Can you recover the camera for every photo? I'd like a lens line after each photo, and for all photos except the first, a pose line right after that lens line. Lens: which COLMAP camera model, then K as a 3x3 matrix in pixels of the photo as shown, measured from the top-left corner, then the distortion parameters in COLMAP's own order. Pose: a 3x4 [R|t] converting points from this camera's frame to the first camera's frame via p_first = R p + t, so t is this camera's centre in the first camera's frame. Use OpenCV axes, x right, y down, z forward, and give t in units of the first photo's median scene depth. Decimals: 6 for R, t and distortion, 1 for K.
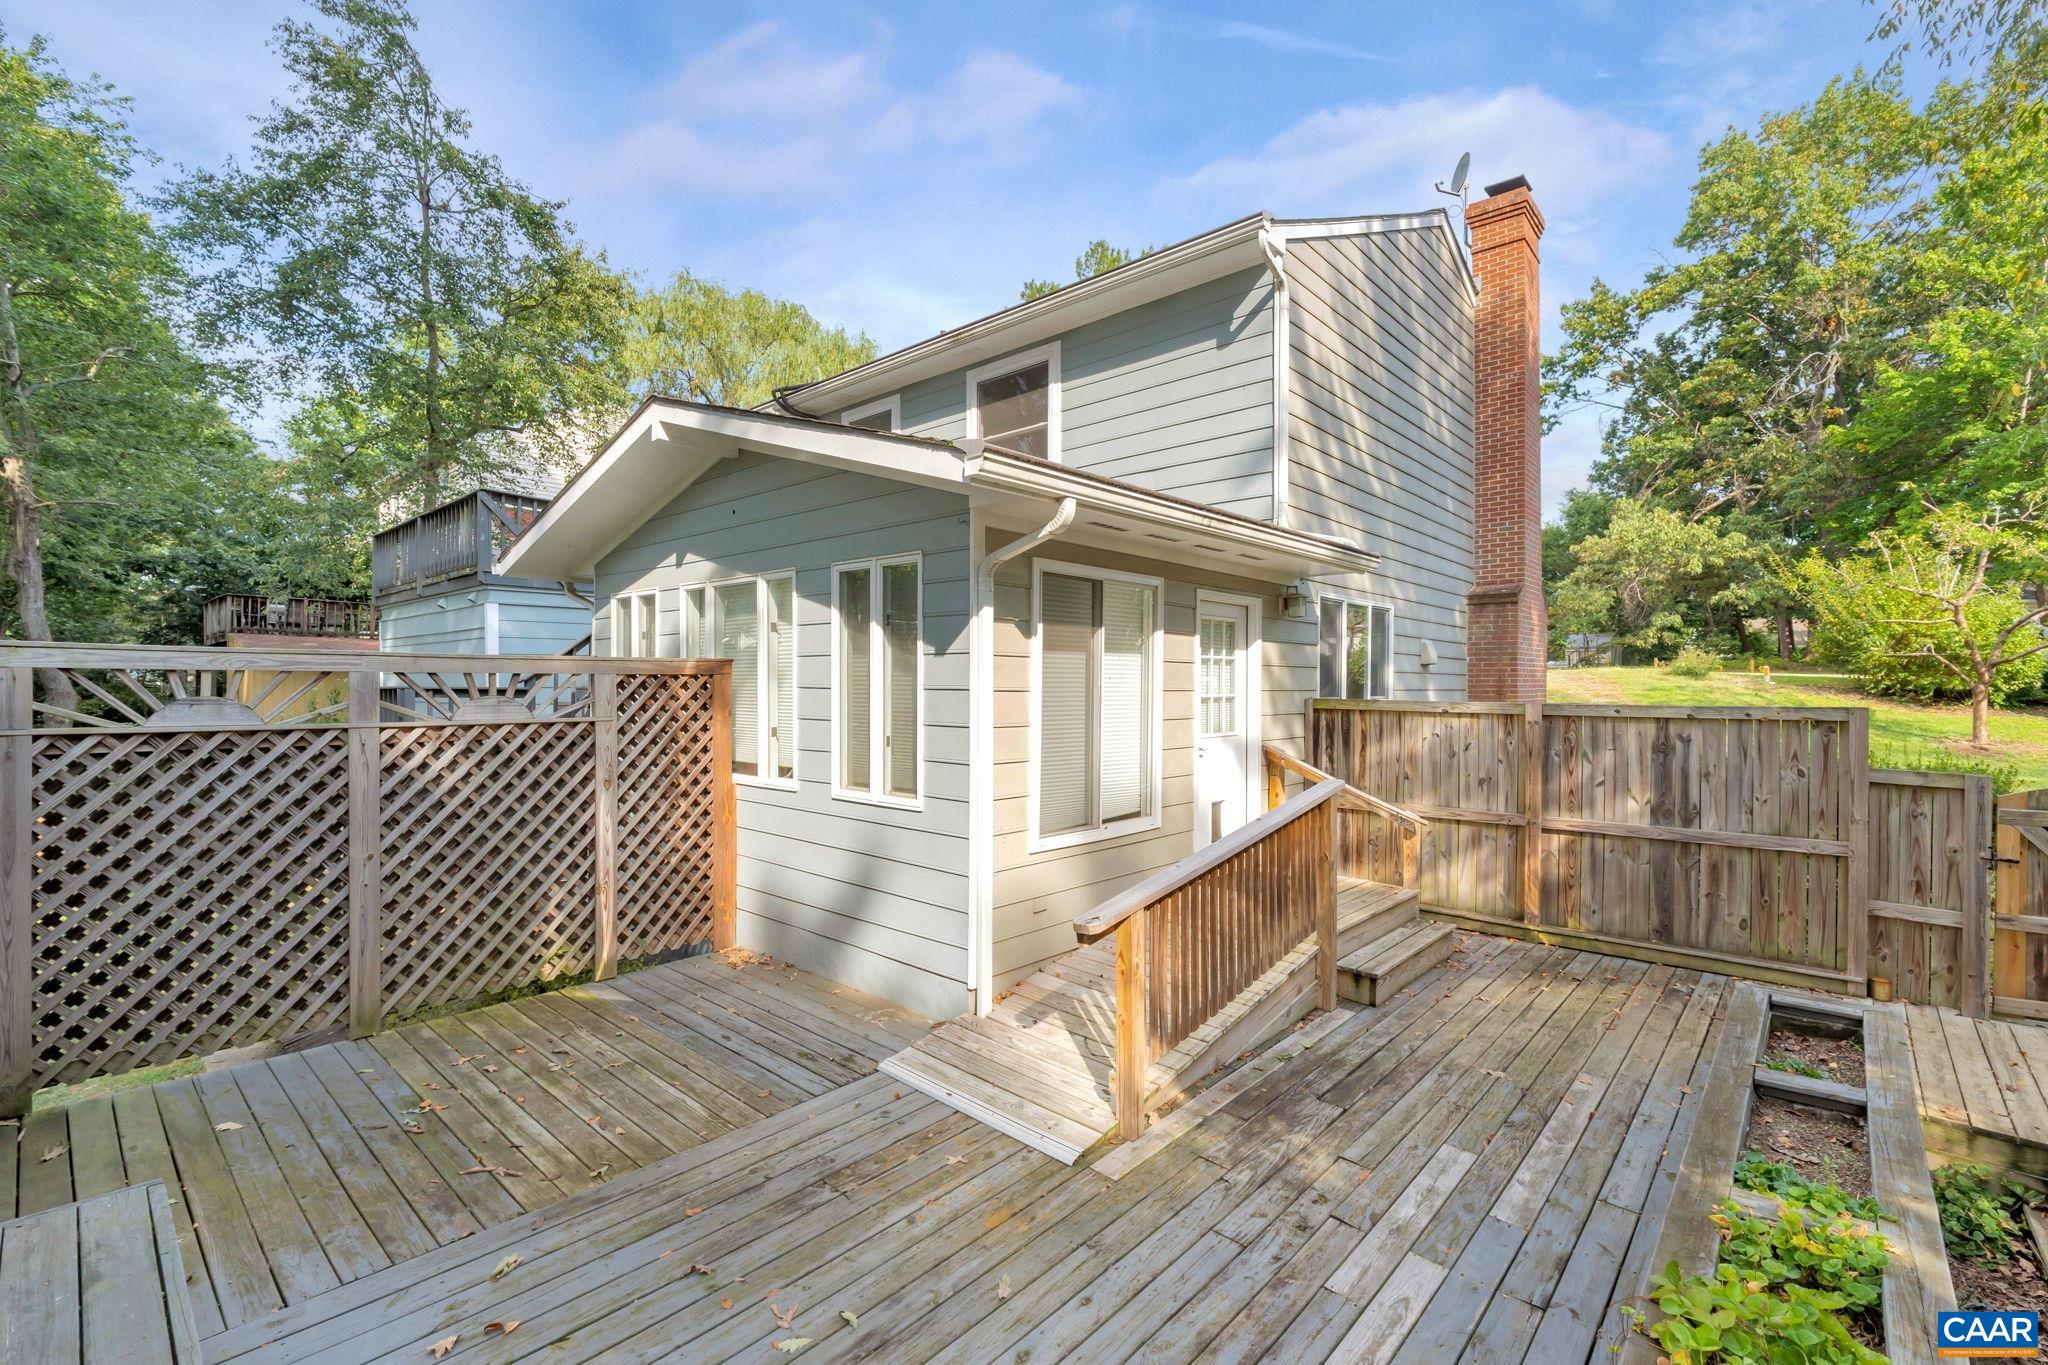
lens RADIAL K [[902.3, 0, 989.6], [0, 902.3, 689.3], [0, 0, 1]] dist [-0.005139, 0.000052]
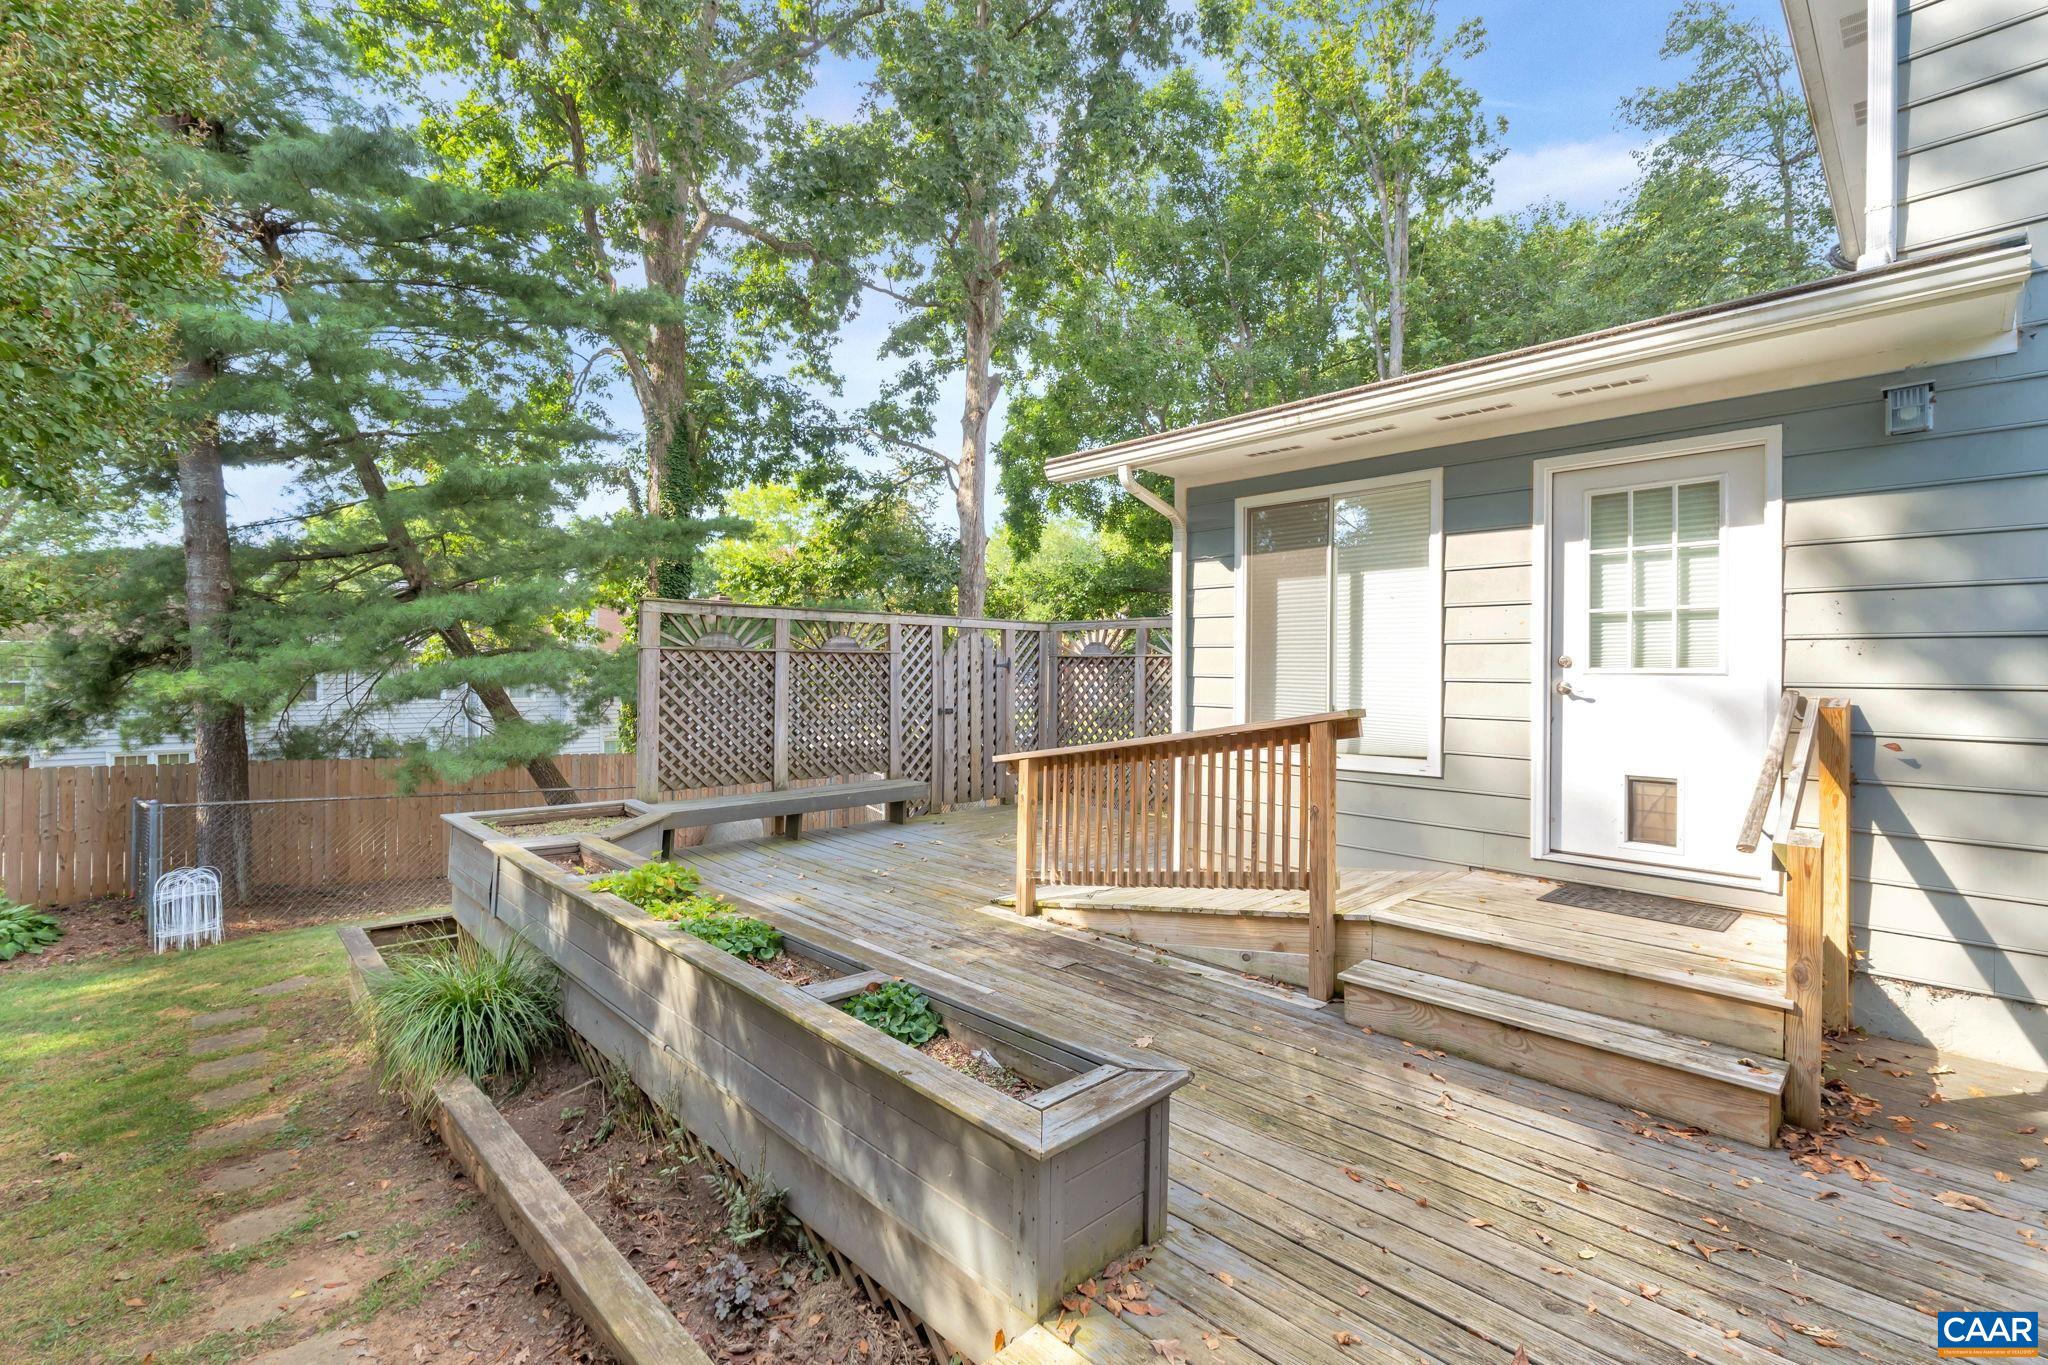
lens RADIAL K [[902.3, 0, 1028.9], [0, 902.3, 675.0], [0, 0, 1]] dist [-0.005139, 0.000052]
pose [[-0.055049, 0.000562, -0.998483, 1.255038], [-0.015587, 0.999878, 0.001422, 0.082672], [0.998362, 0.015642, -0.055034, 0.843233]]
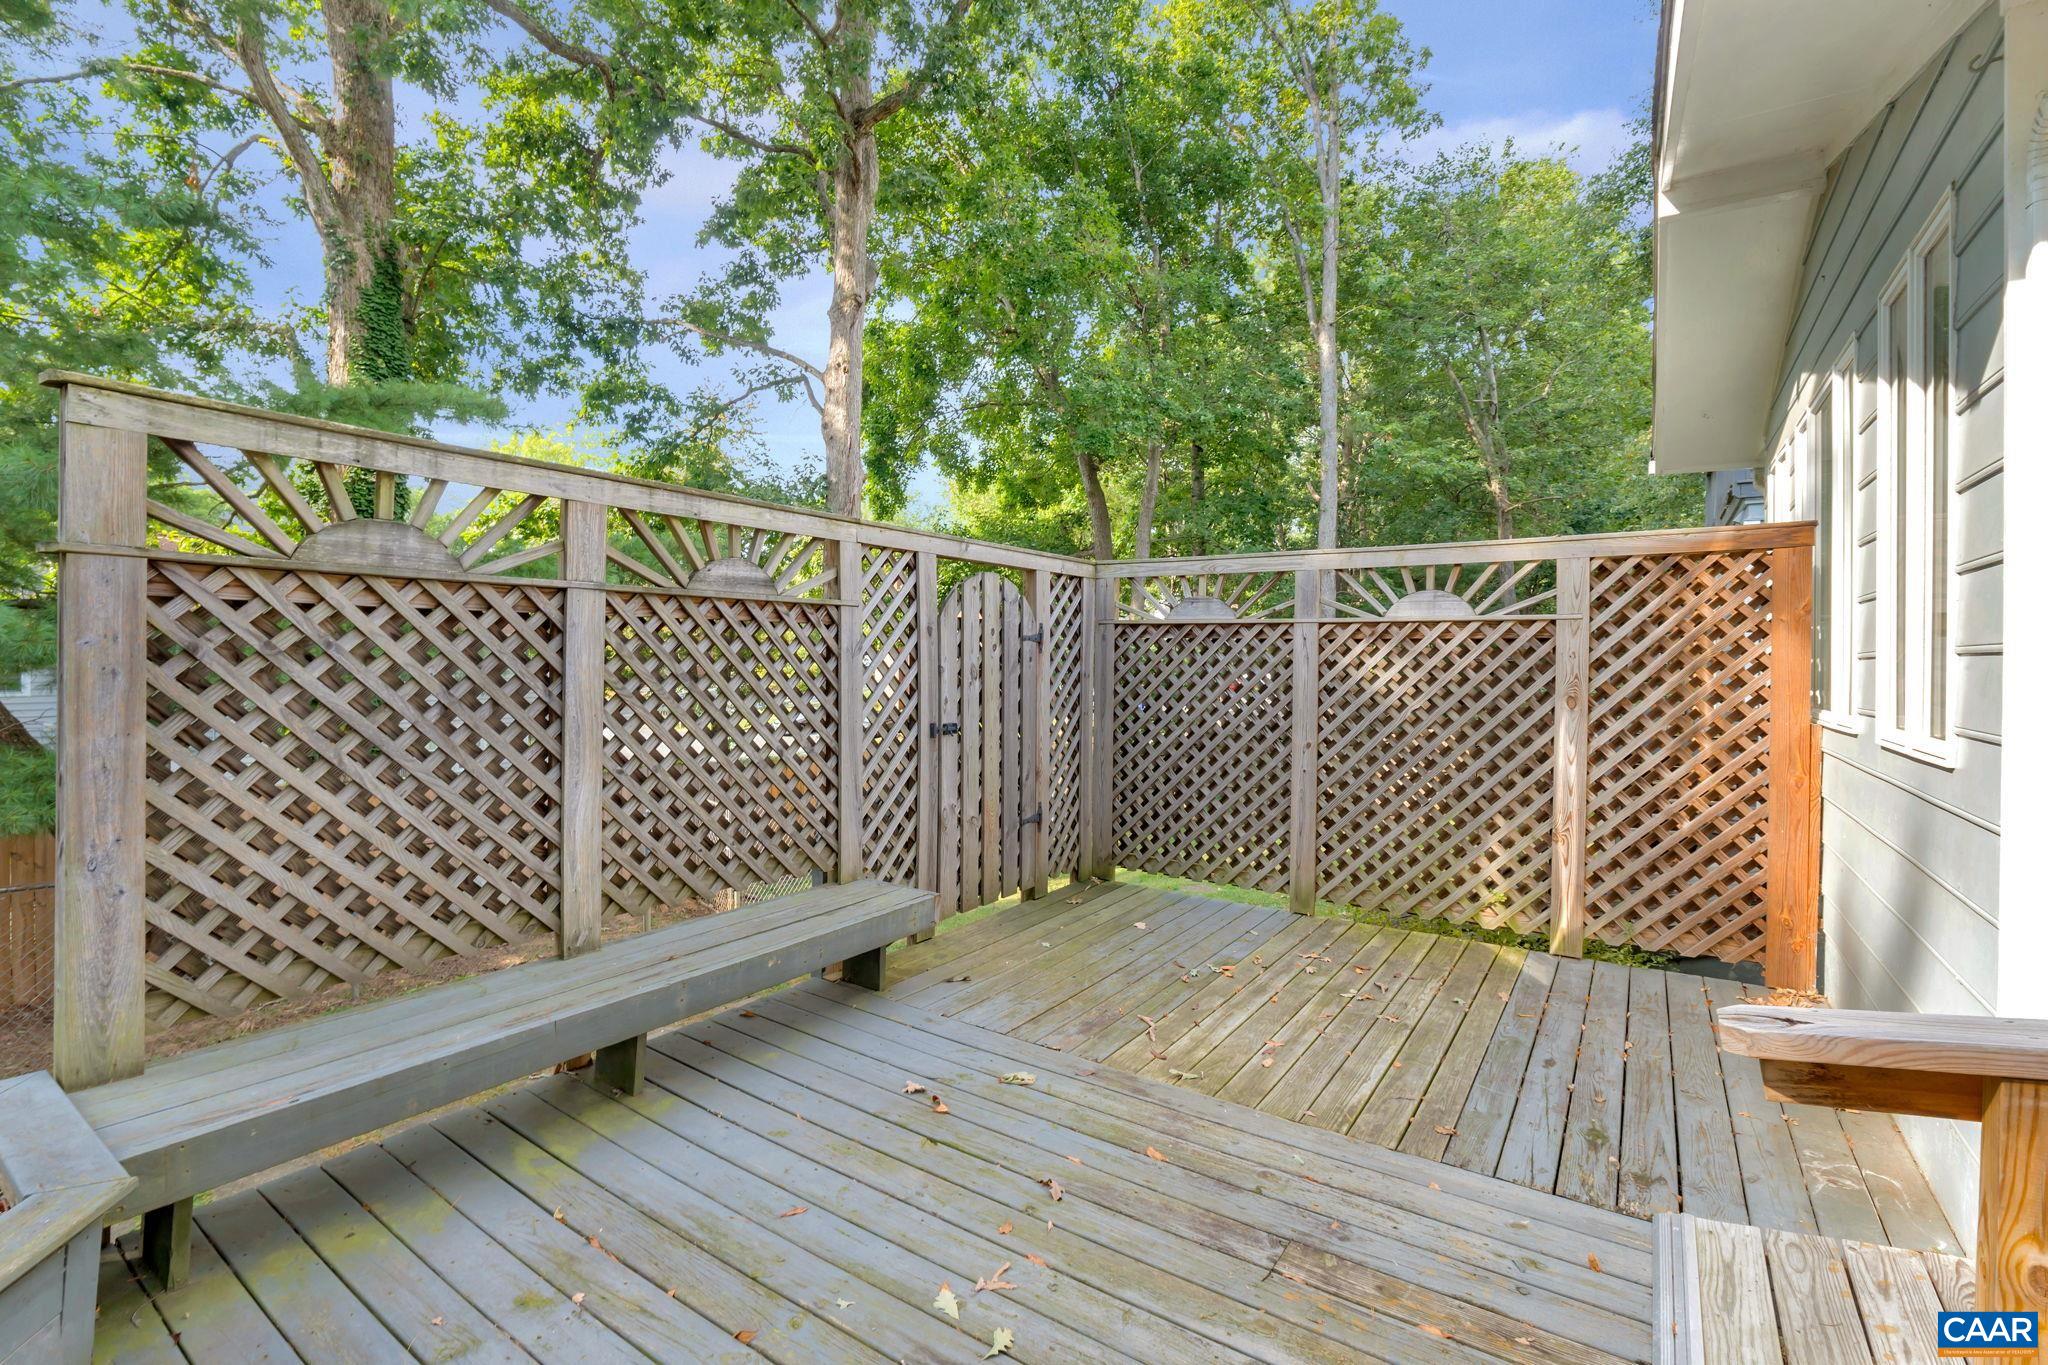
lens RADIAL K [[902.3, 0, 1042.1], [0, 902.3, 668.8], [0, 0, 1]] dist [-0.005139, 0.000052]
pose [[0.173631, 0.008650, -0.984773, 0.295836], [-0.017773, 0.999826, 0.005648, 0.095725], [0.984650, 0.016522, 0.173755, 0.502894]]
